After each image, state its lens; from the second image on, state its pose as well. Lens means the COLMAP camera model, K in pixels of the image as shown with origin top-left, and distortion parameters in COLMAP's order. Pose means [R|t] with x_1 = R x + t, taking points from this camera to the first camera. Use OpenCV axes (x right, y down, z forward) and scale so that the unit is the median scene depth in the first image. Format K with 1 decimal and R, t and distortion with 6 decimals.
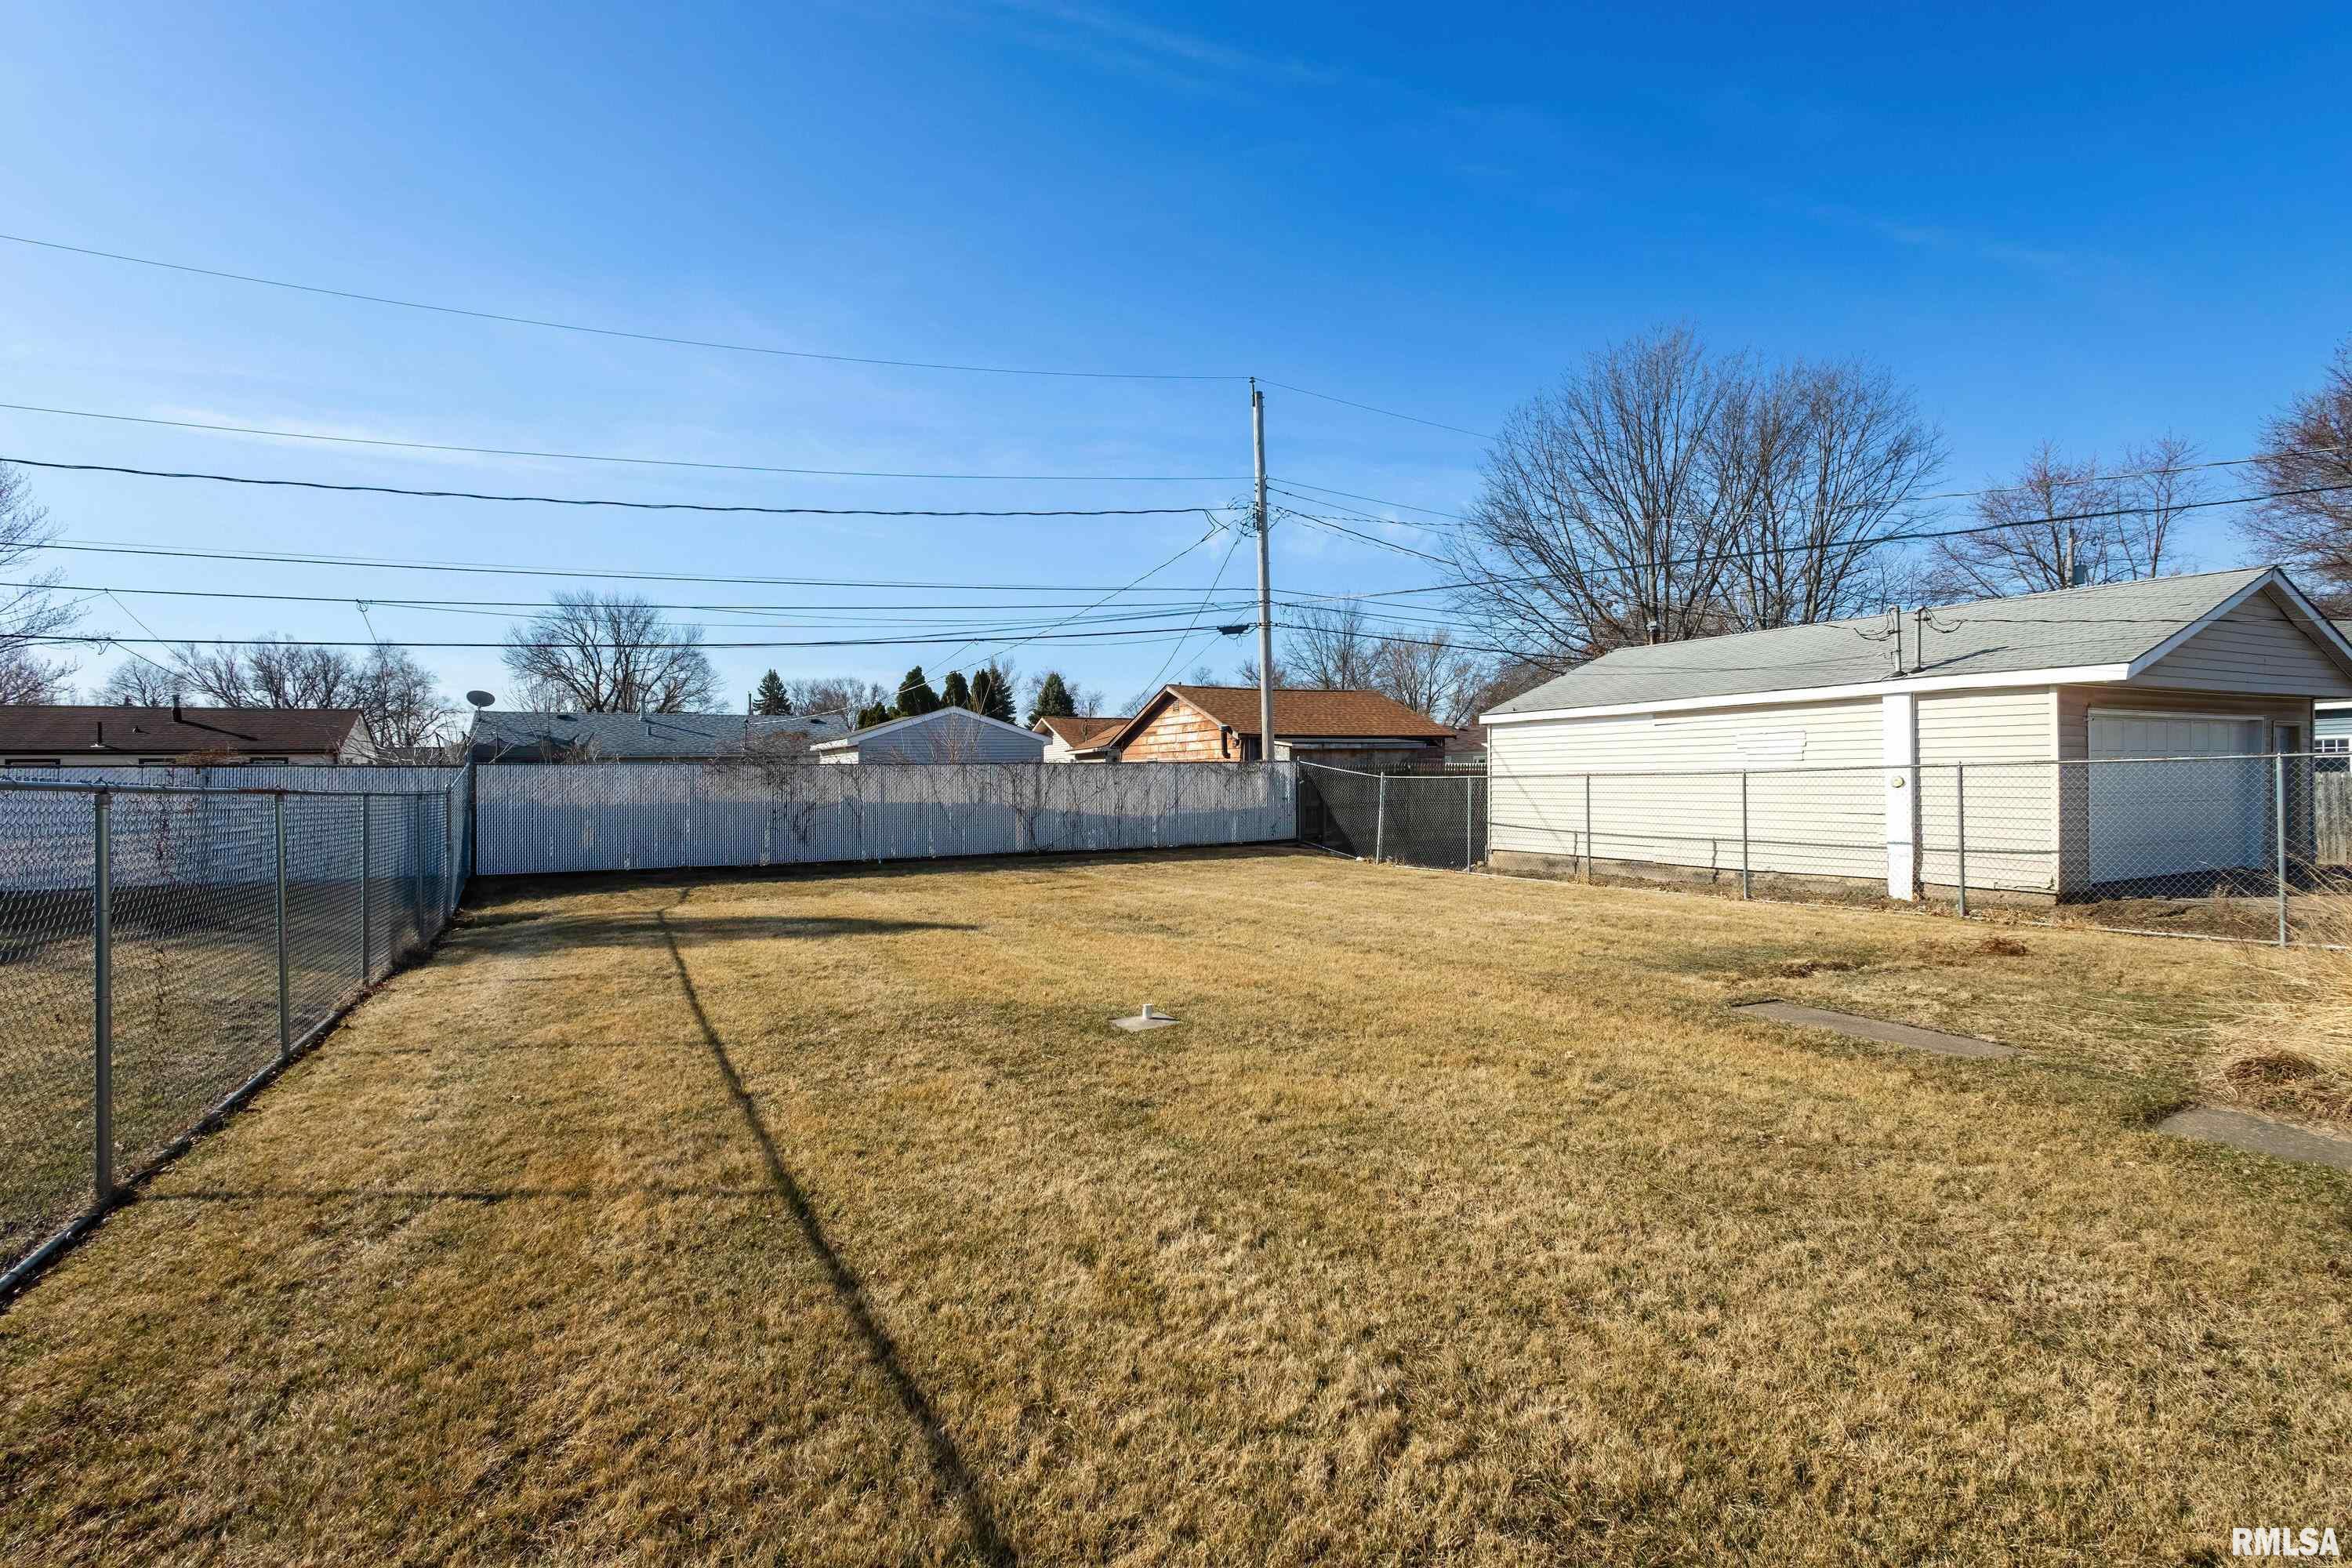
lens RADIAL K [[1114.5, 0, 1171.4], [0, 1114.5, 786.4], [0, 0, 1]] dist [0.011996, -0.001362]
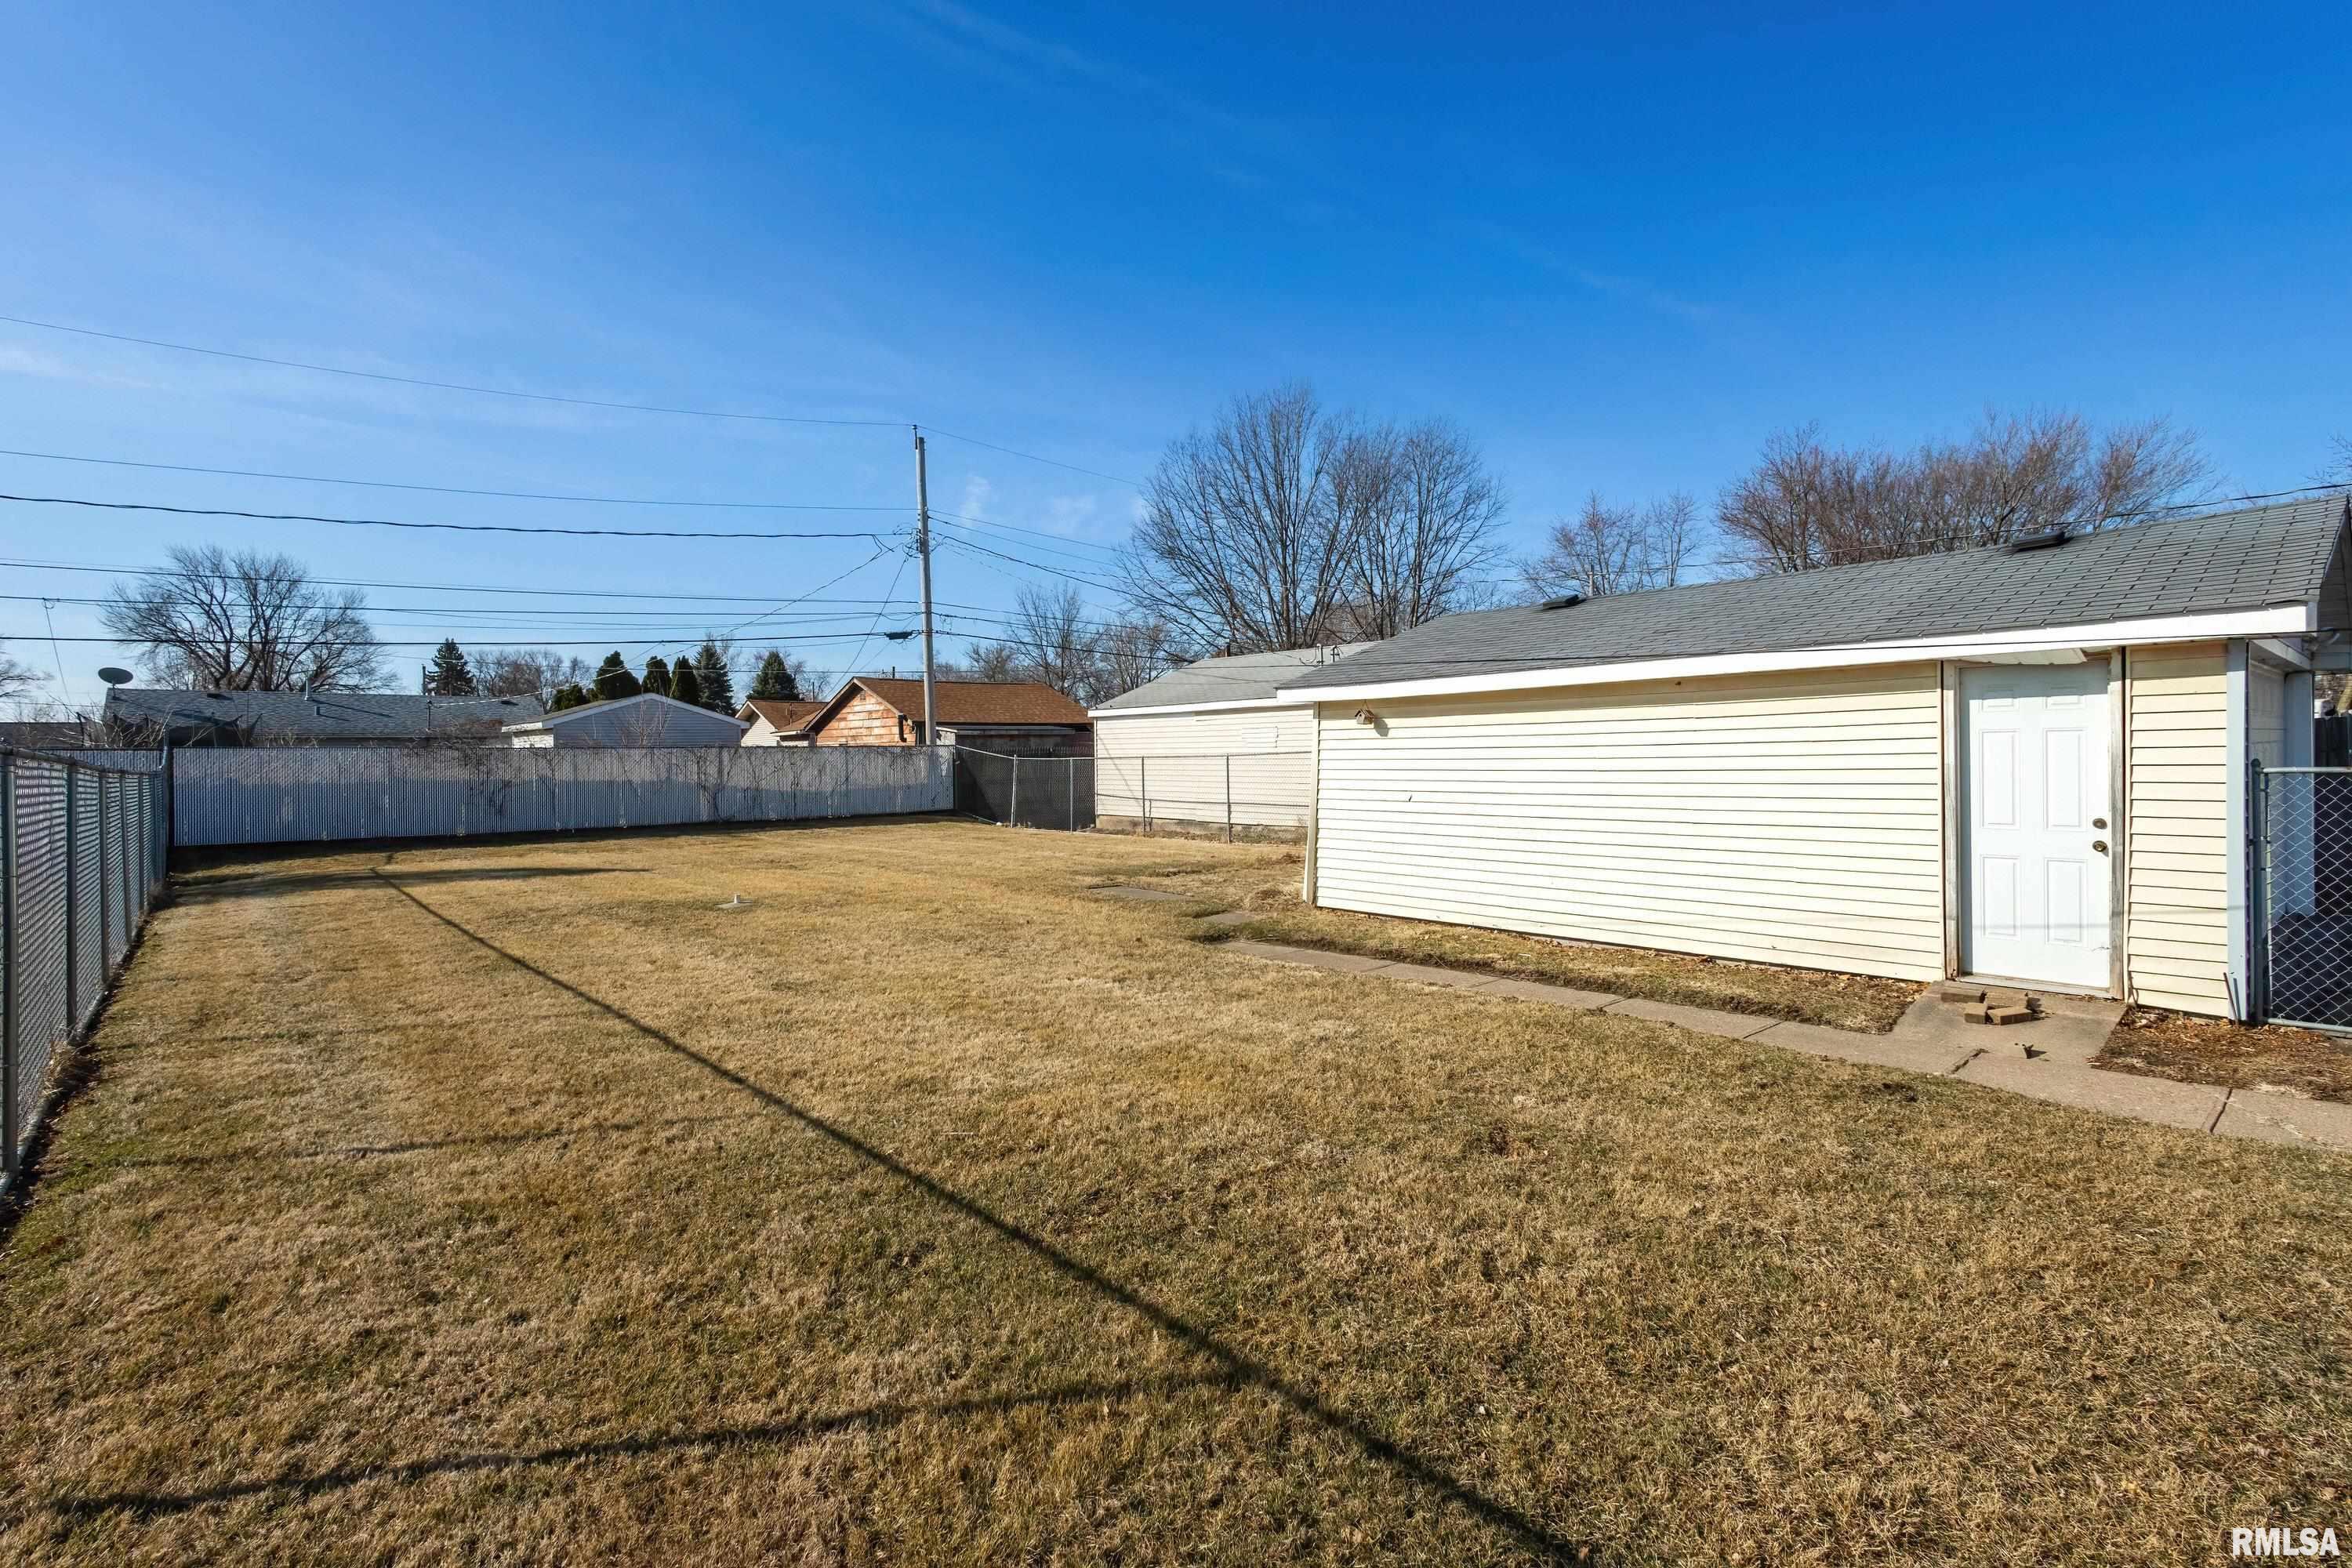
lens RADIAL K [[1114.5, 0, 1180.1], [0, 1114.5, 771.3], [0, 0, 1]] dist [0.011996, -0.001362]
pose [[0.972399, -0.002960, 0.233307, 0.067320], [0.001893, 0.999987, 0.004800, 0.000349], [-0.233318, -0.004226, 0.972391, -0.230511]]
